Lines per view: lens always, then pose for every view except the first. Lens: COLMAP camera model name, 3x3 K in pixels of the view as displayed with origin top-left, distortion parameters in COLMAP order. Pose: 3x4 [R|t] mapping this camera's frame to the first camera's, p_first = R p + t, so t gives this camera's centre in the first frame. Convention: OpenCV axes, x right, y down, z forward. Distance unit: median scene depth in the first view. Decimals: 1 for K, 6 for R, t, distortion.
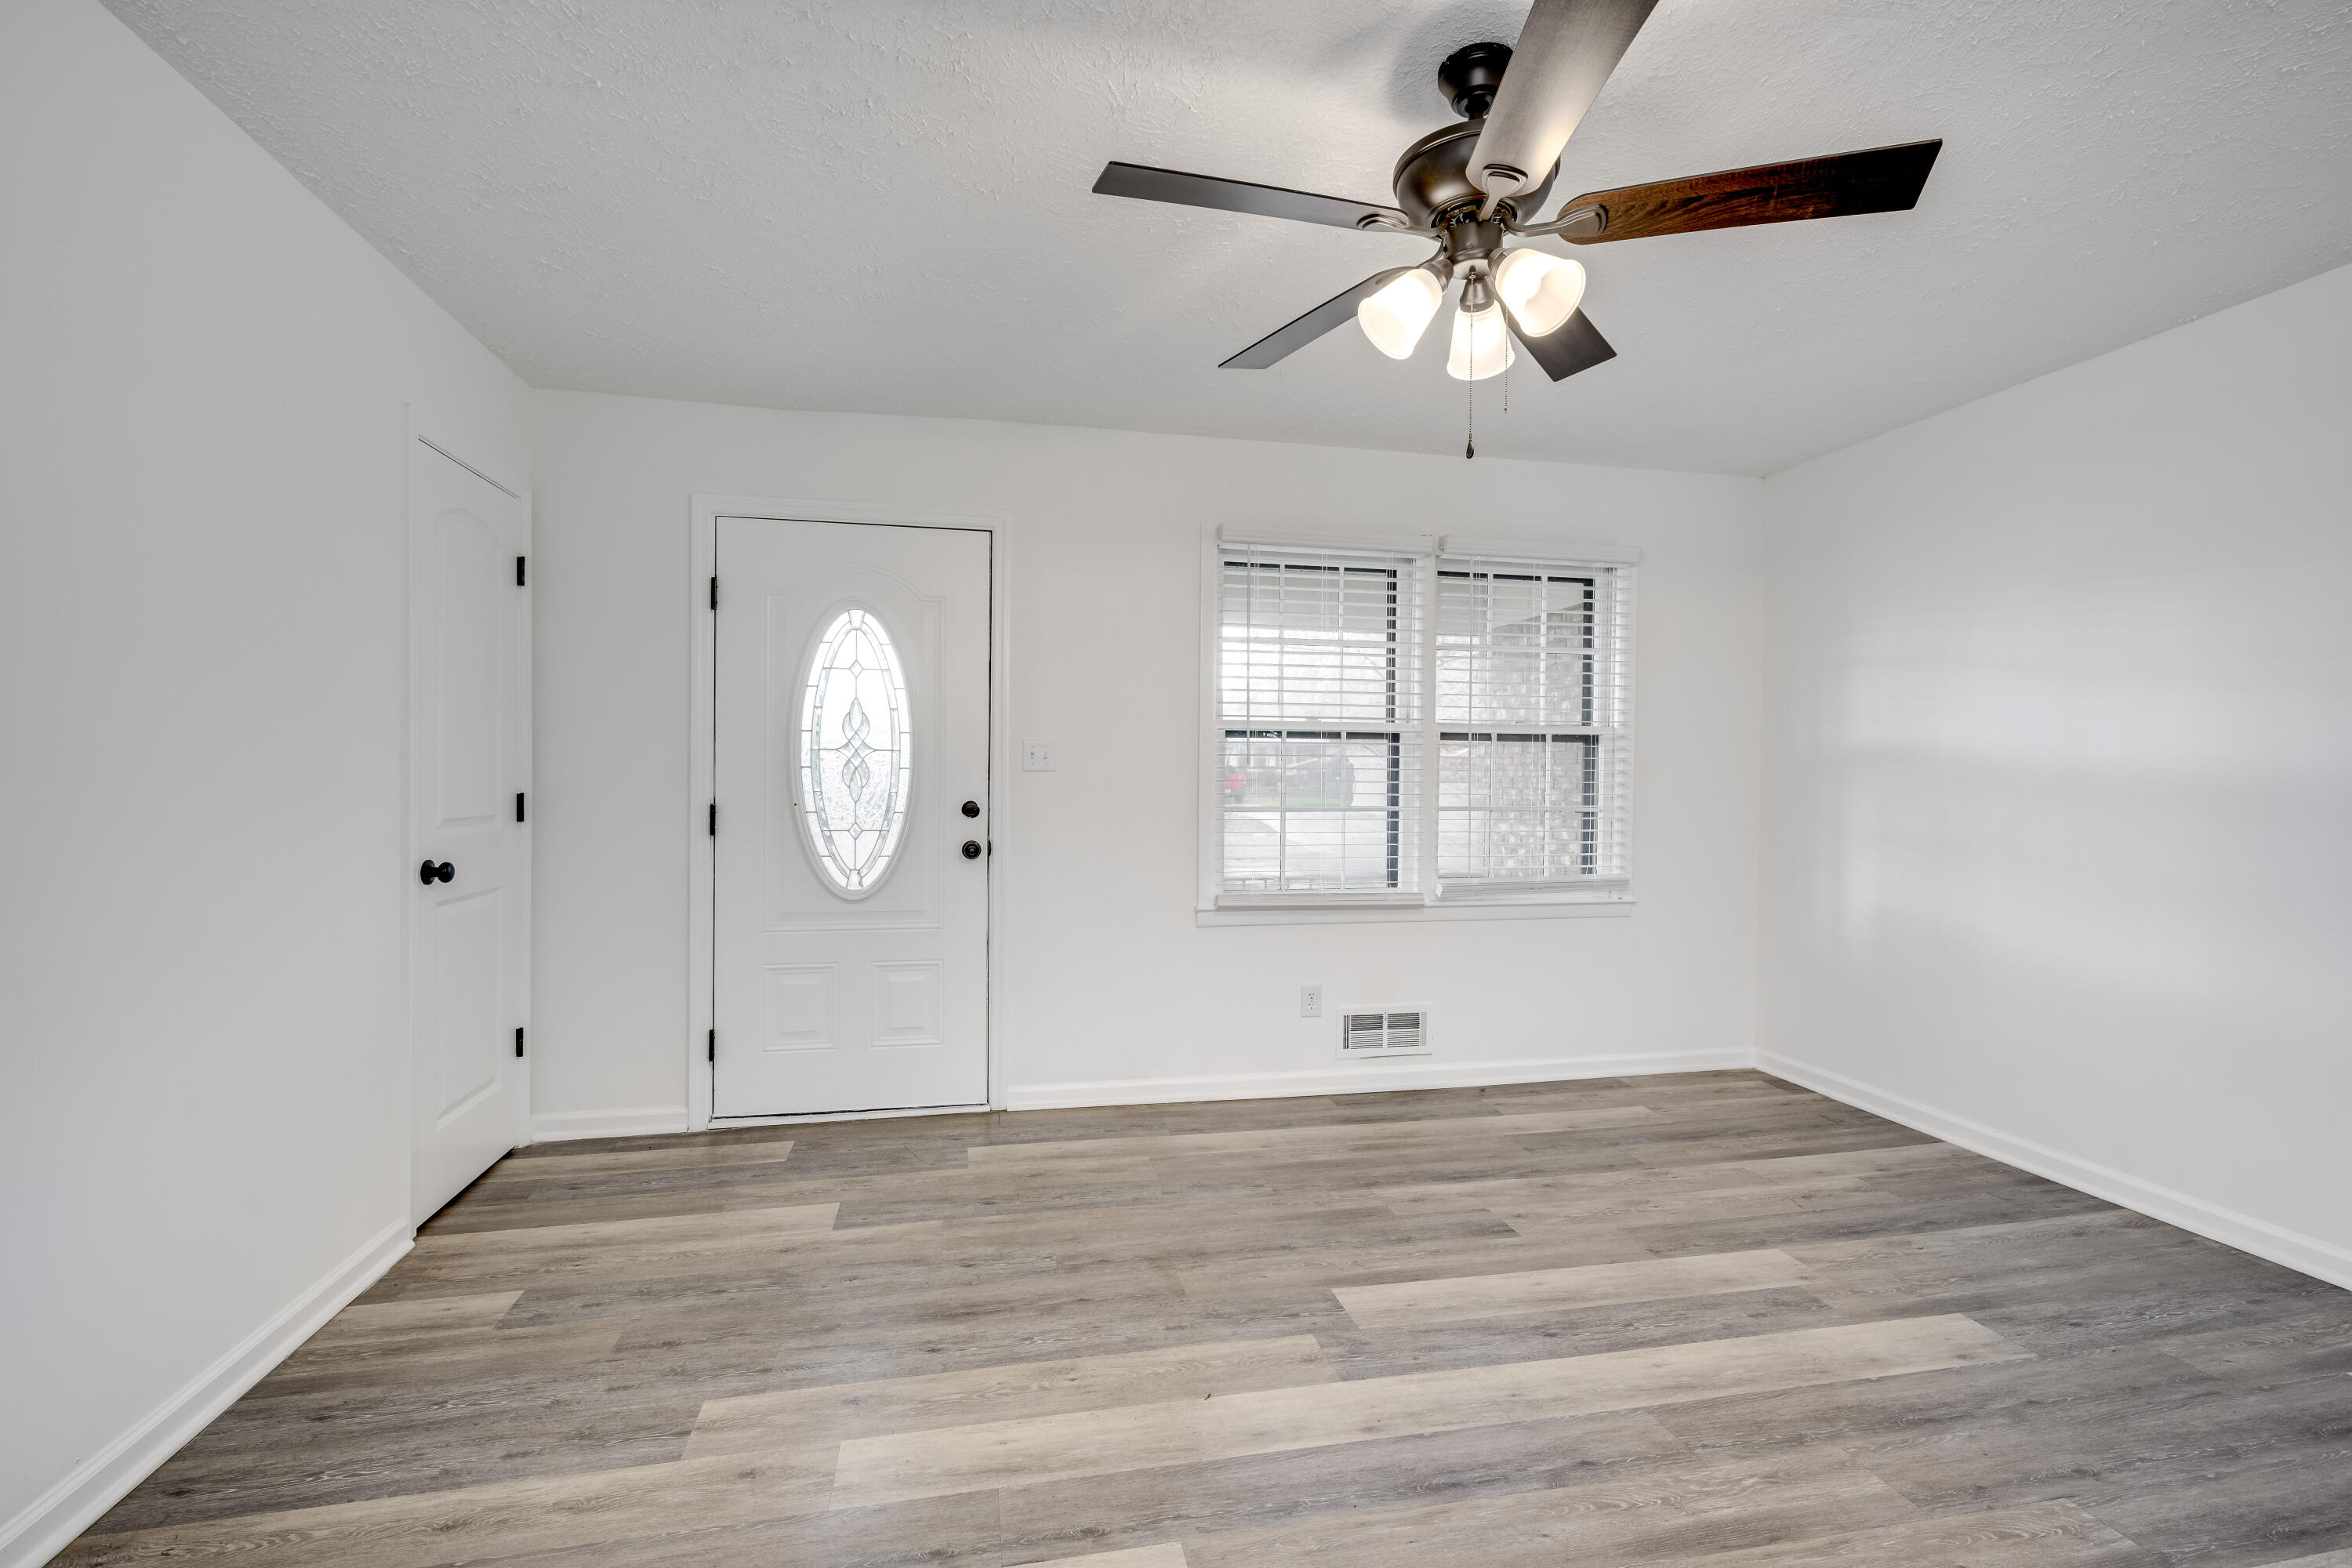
lens RADIAL K [[1092.6, 0, 1157.7], [0, 1092.6, 785.2], [0, 0, 1]] dist [0.000814, -0.000687]
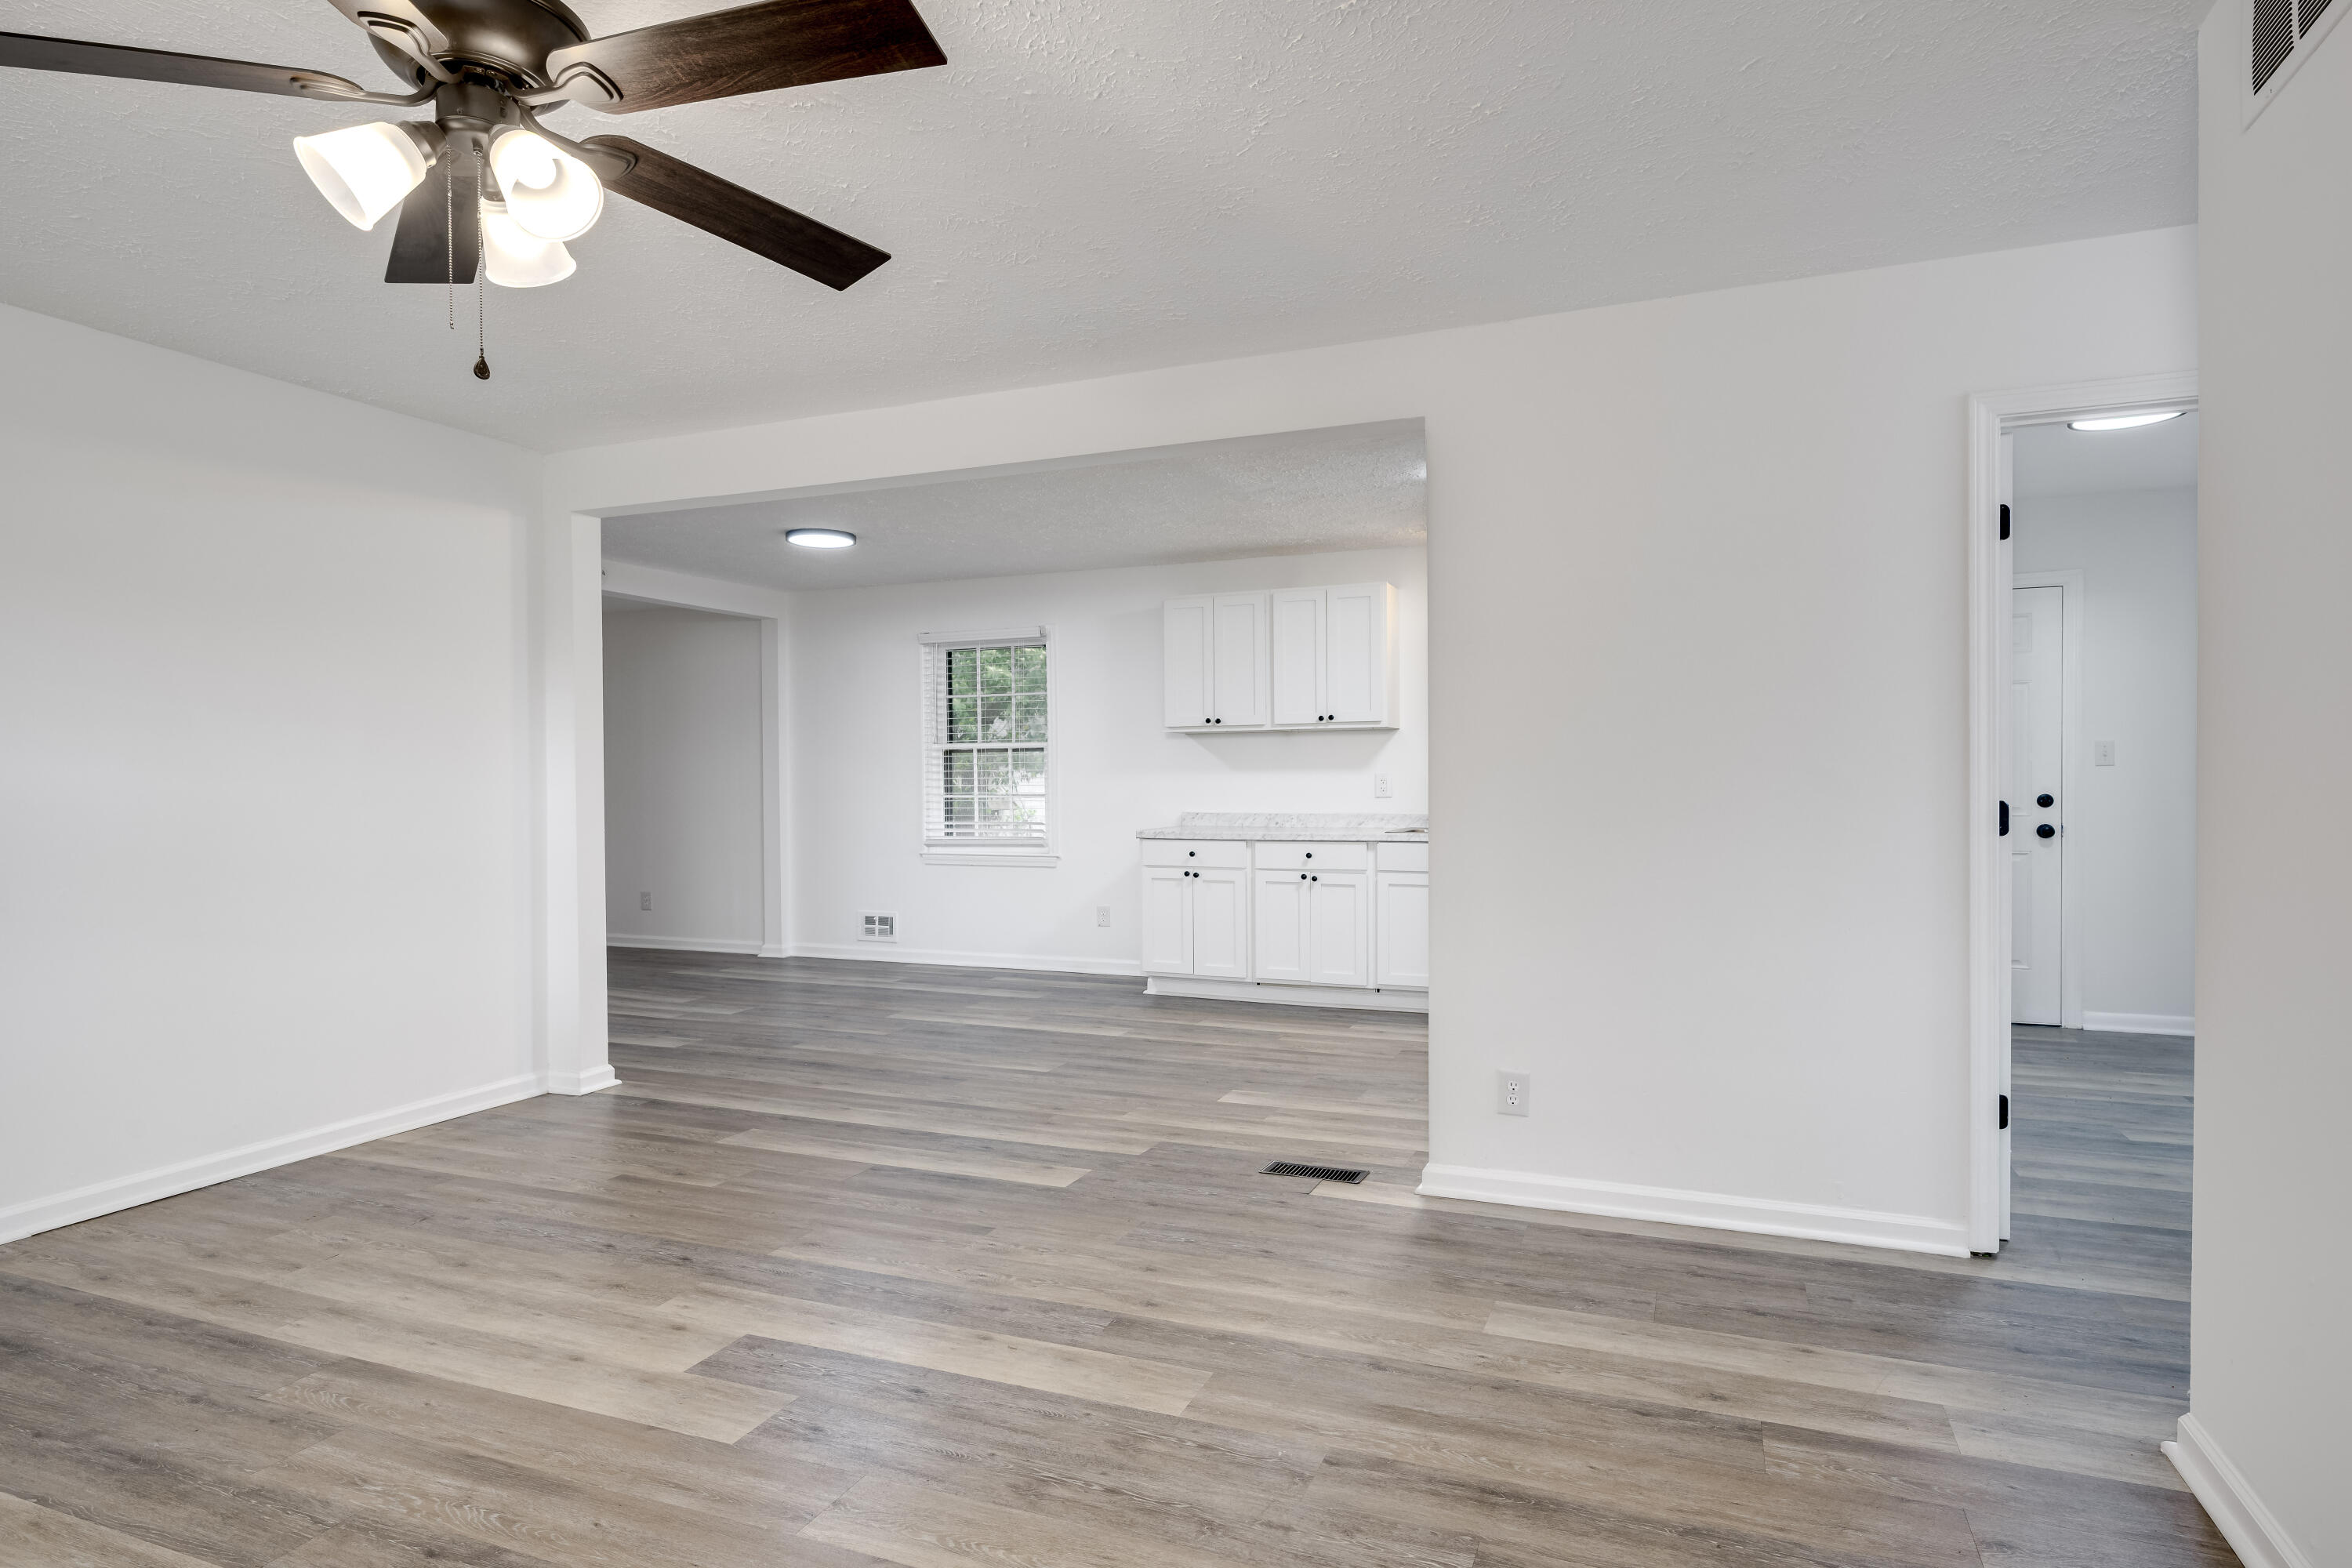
lens RADIAL K [[1197.2, 0, 1042.0], [0, 1197.2, 800.9], [0, 0, 1]] dist [0.001402, -0.001303]
pose [[-0.797738, -0.005954, 0.602975, -0.557633], [0.007730, 0.999768, 0.020098, 0.012514], [-0.602955, 0.020694, -0.797507, 1.455813]]
